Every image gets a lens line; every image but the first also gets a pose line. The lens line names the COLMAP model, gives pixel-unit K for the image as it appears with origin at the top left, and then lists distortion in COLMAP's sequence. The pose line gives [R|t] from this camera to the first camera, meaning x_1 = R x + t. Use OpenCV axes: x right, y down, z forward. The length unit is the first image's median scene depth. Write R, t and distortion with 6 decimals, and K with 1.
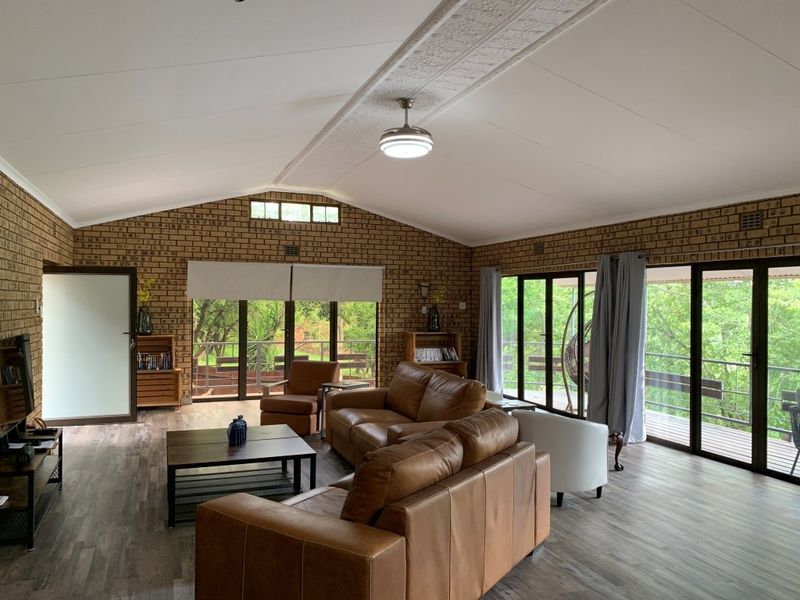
lens RADIAL K [[609.7, 0, 395.3], [0, 609.7, 300.1], [0, 0, 1]] dist [0.050636, -0.061960]
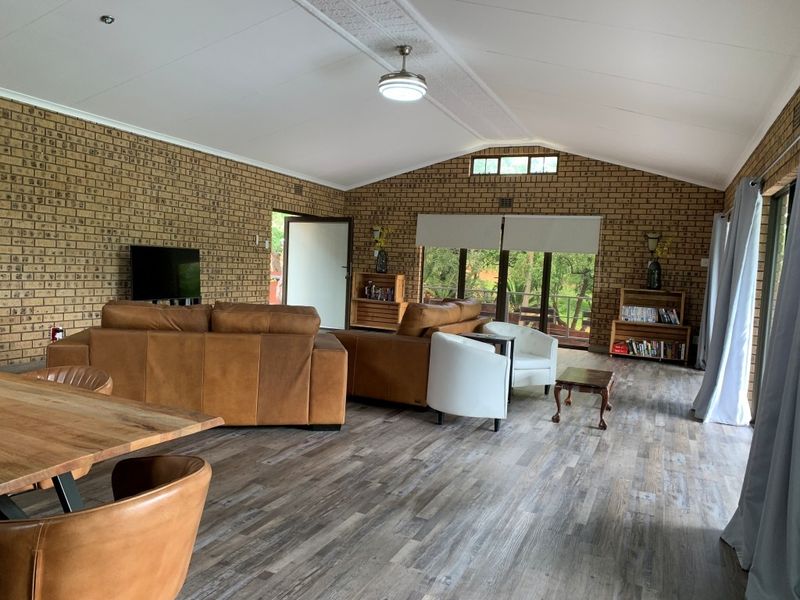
lens RADIAL K [[609.7, 0, 392.3], [0, 609.7, 303.6], [0, 0, 1]] dist [0.050636, -0.061960]
pose [[0.708414, 0.074229, -0.701883, 0.444907], [-0.044703, 0.997176, 0.060339, 0.037773], [0.704380, -0.011369, 0.709732, 0.111817]]
